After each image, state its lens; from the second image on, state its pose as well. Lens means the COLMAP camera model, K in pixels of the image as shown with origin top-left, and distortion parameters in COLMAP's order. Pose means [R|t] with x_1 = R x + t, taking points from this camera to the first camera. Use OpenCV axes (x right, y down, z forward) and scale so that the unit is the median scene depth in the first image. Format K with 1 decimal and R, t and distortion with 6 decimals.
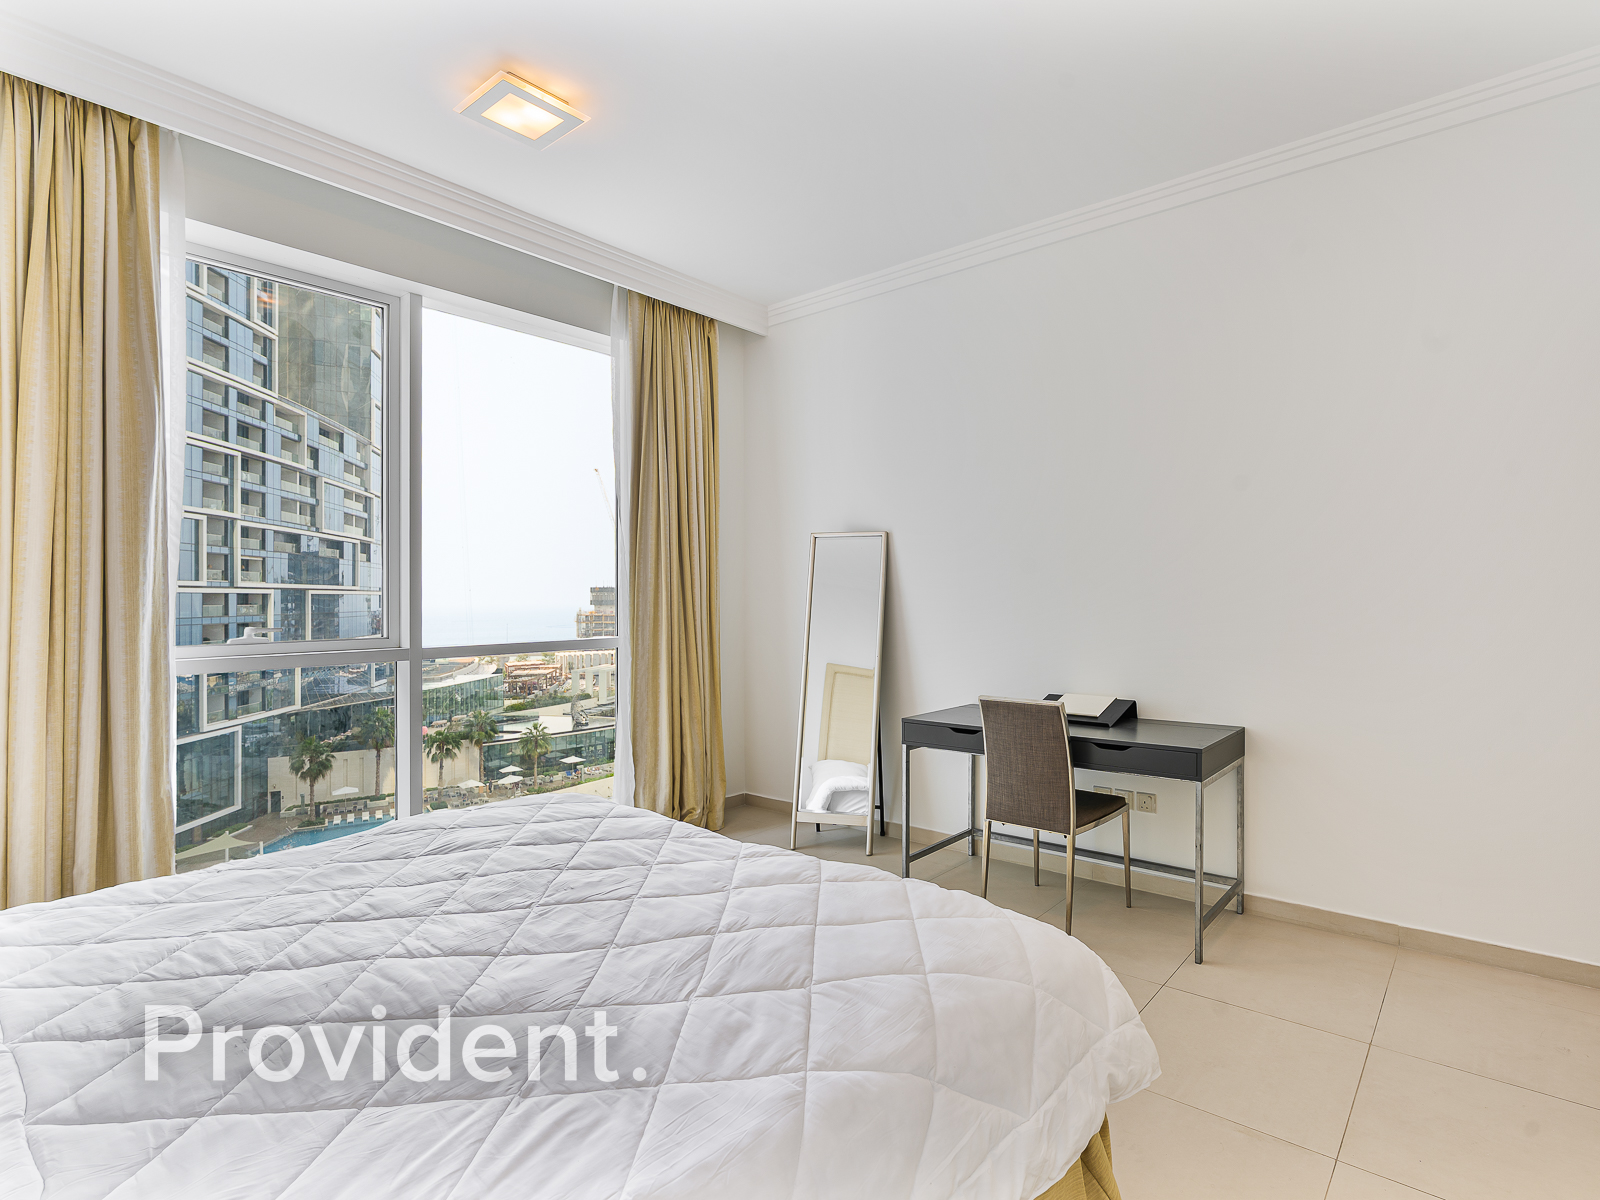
lens RADIAL K [[819.3, 0, 800.3], [0, 819.3, 609.4], [0, 0, 1]] dist [0.044332, 0.000904]
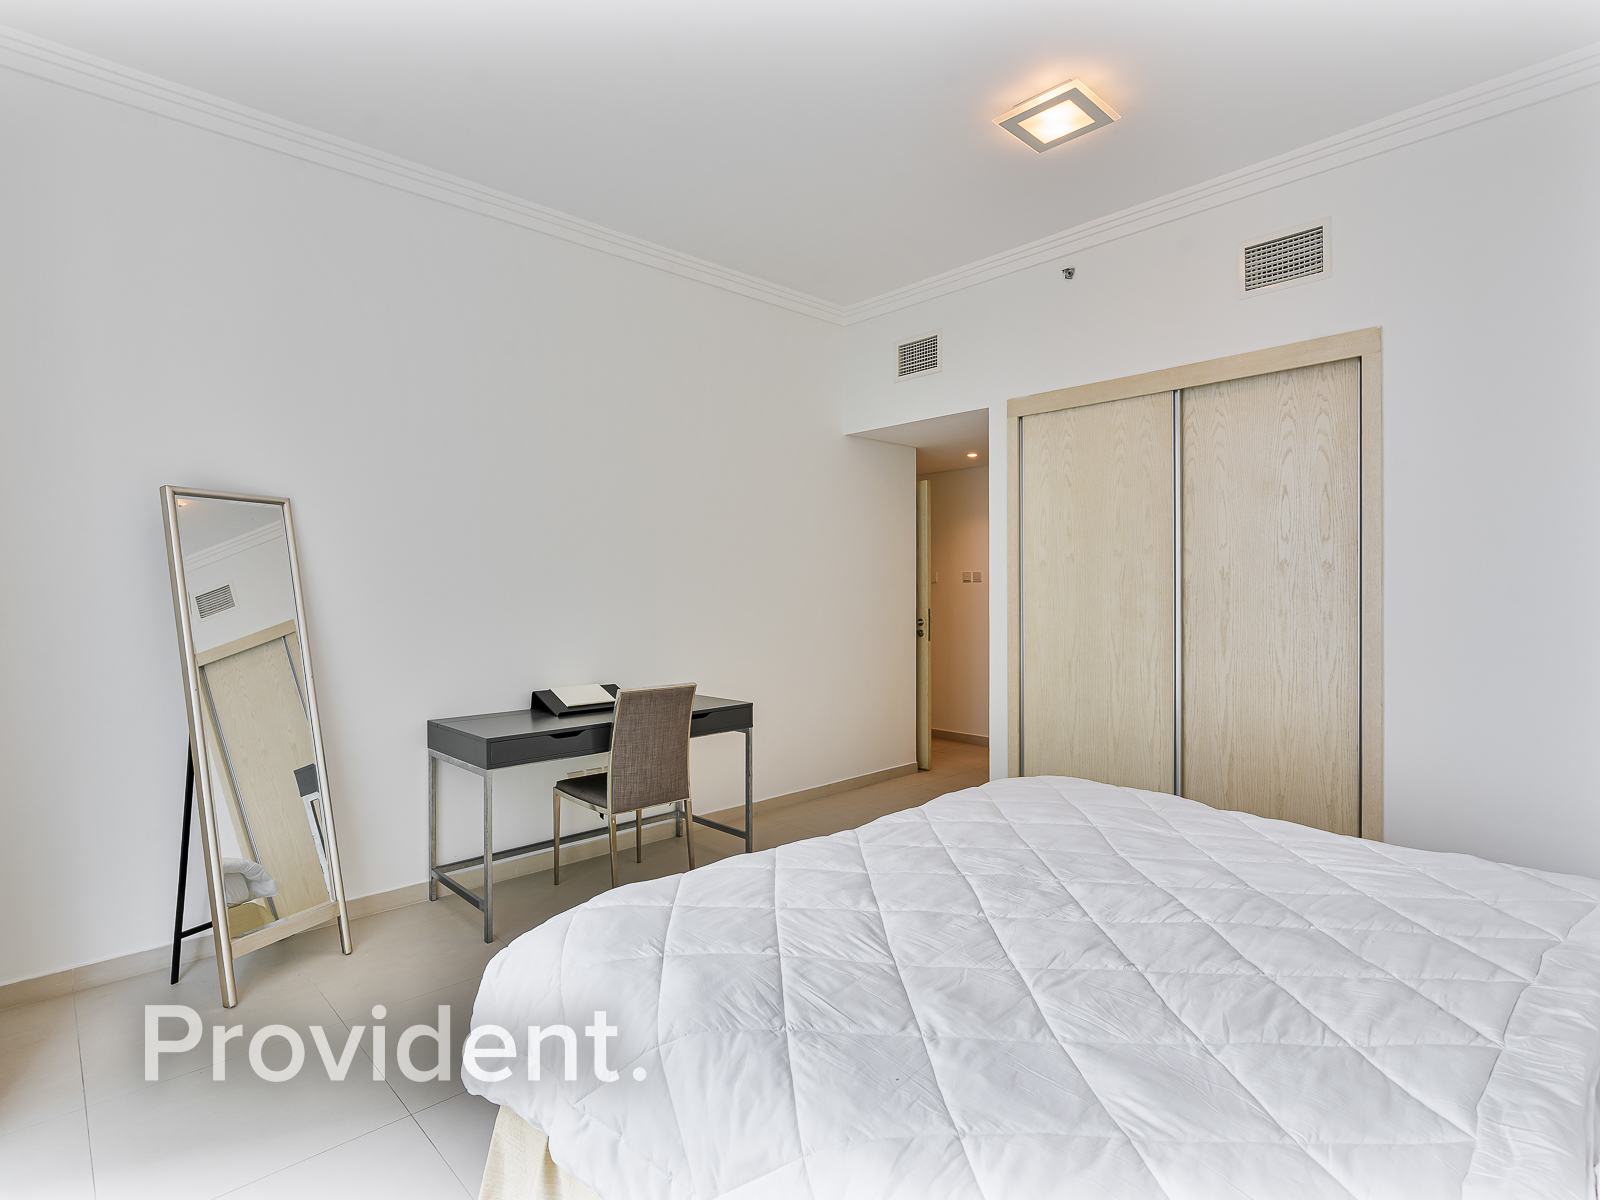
lens RADIAL K [[819.3, 0, 796.6], [0, 819.3, 607.0], [0, 0, 1]] dist [0.044332, 0.000904]
pose [[0.049722, 0.016611, 0.998625, -0.884932], [0.005770, 0.999840, -0.016919, 0.020091], [-0.998746, 0.006603, 0.049618, 0.819849]]
